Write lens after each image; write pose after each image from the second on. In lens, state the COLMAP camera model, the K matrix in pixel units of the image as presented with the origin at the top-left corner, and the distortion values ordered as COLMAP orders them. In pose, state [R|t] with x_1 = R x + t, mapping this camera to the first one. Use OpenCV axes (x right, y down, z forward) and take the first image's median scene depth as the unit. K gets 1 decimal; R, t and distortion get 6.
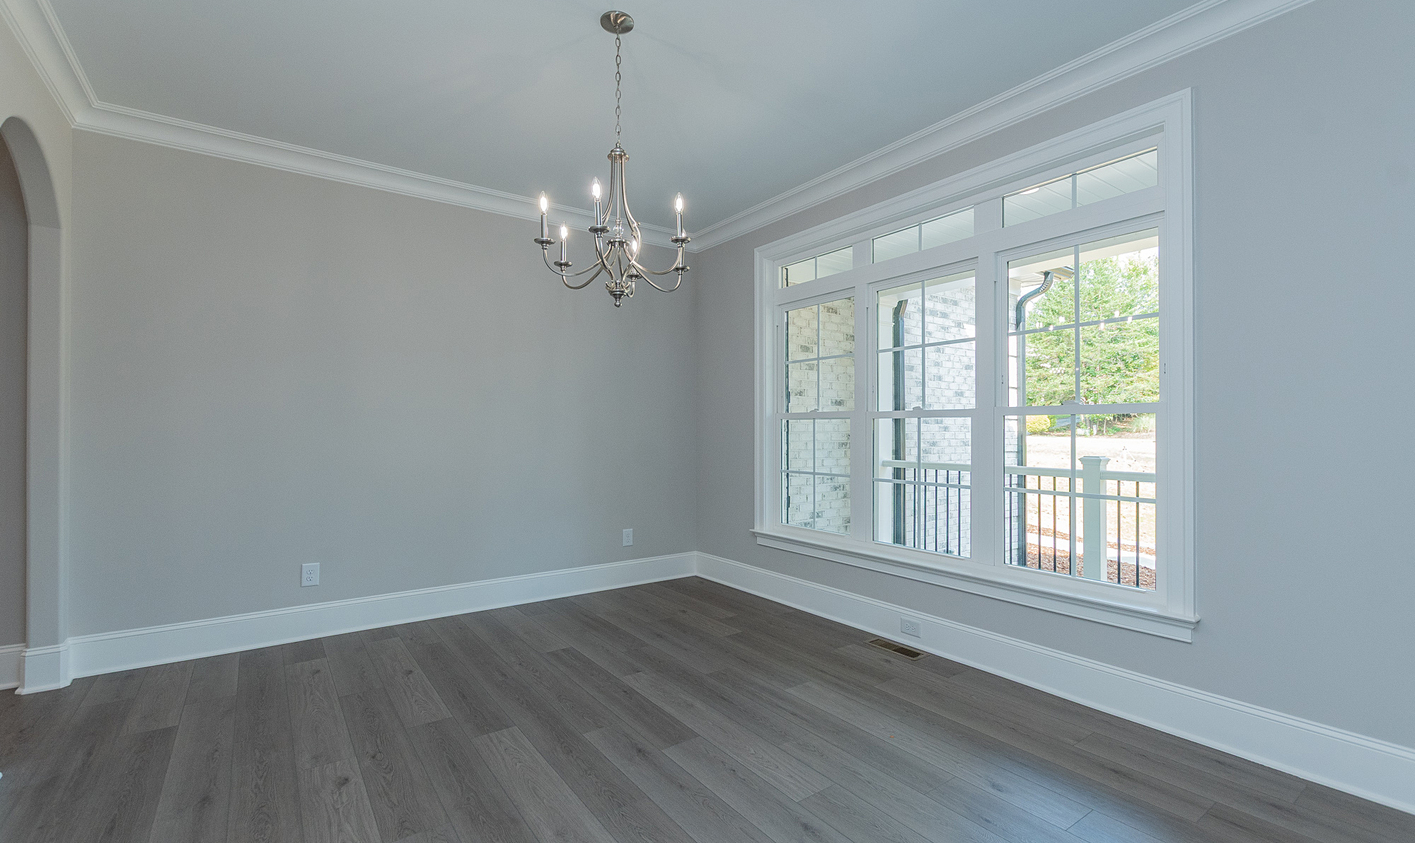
lens RADIAL K [[630.4, 0, 707.8], [0, 630.4, 430.2], [0, 0, 1]] dist [0.016792, -0.000176]
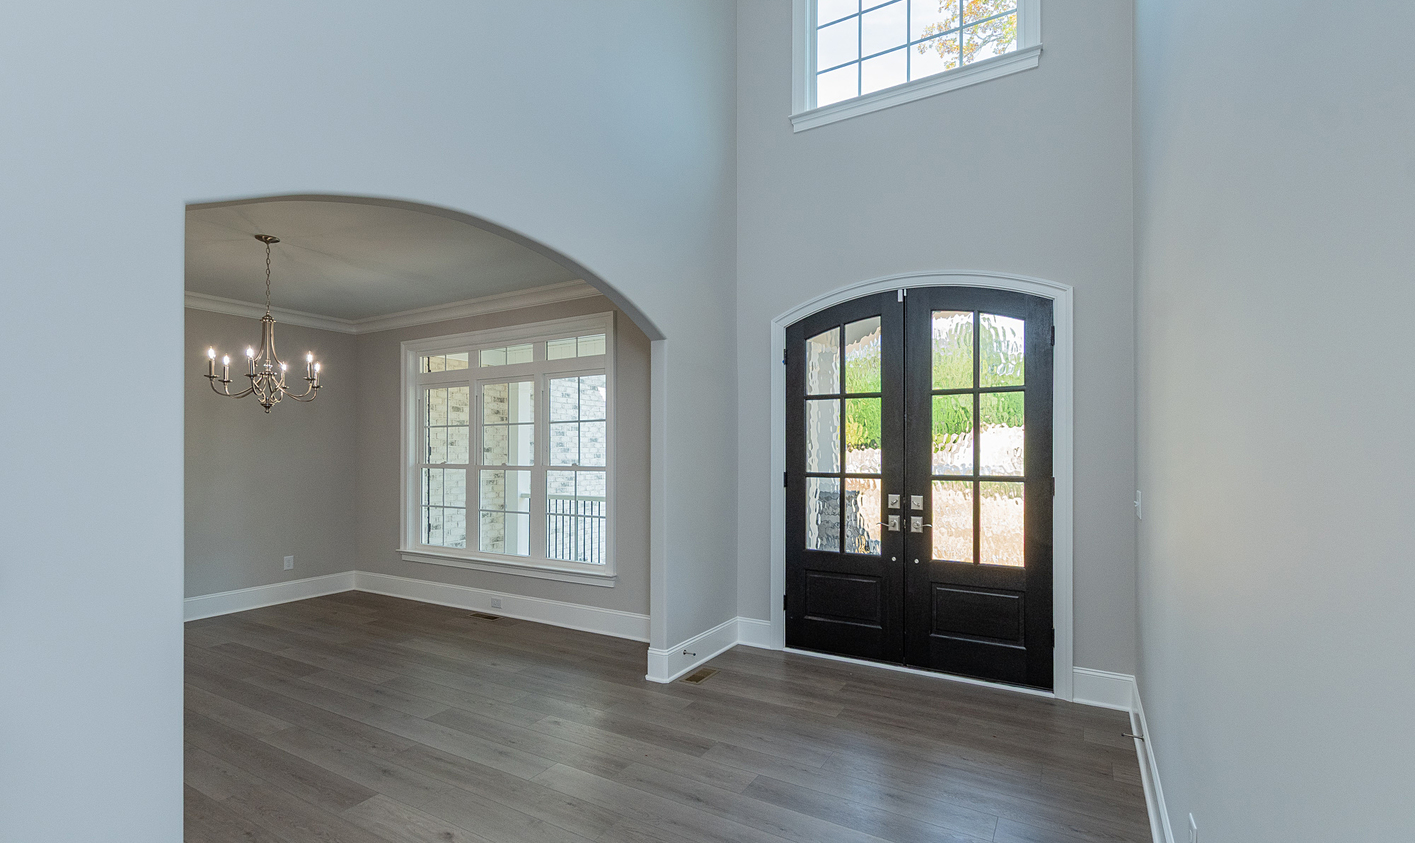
lens RADIAL K [[630.4, 0, 708.3], [0, 630.4, 451.3], [0, 0, 1]] dist [0.016792, -0.000176]
pose [[0.910556, 0.001056, 0.413385, 0.134342], [0.000655, 0.999992, -0.003997, -0.055768], [-0.413386, 0.003910, 0.910548, -0.601088]]
